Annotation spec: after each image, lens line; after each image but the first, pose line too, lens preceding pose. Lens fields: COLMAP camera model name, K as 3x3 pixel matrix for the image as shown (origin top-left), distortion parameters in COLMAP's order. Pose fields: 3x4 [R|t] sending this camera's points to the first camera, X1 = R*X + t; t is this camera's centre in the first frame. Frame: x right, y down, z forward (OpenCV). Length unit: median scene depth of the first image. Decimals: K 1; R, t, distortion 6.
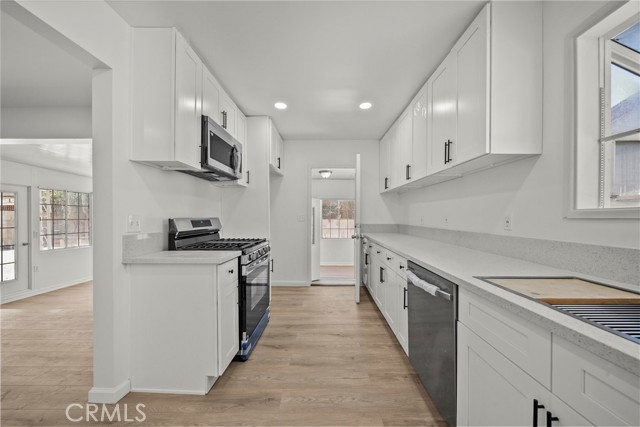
lens RADIAL K [[227.1, 0, 321.6], [0, 227.1, 217.3], [0, 0, 1]] dist [-0.000344, -0.000759]
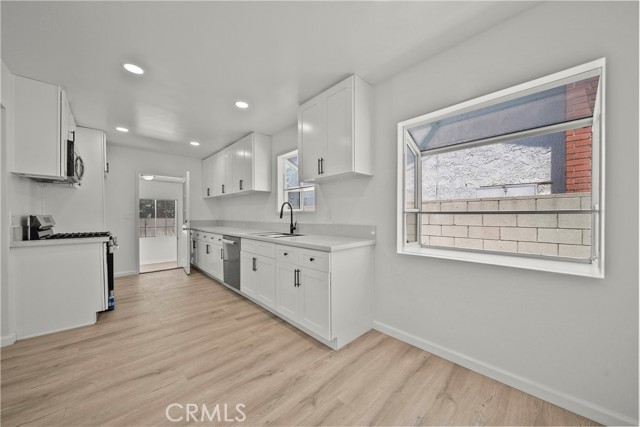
lens RADIAL K [[227.1, 0, 325.8], [0, 227.1, 214.6], [0, 0, 1]] dist [-0.000344, -0.000759]
pose [[0.712789, -0.002441, 0.701374, -0.350343], [0.008247, 0.999954, -0.004901, 0.016741], [-0.701330, 0.009278, 0.712776, -0.990053]]
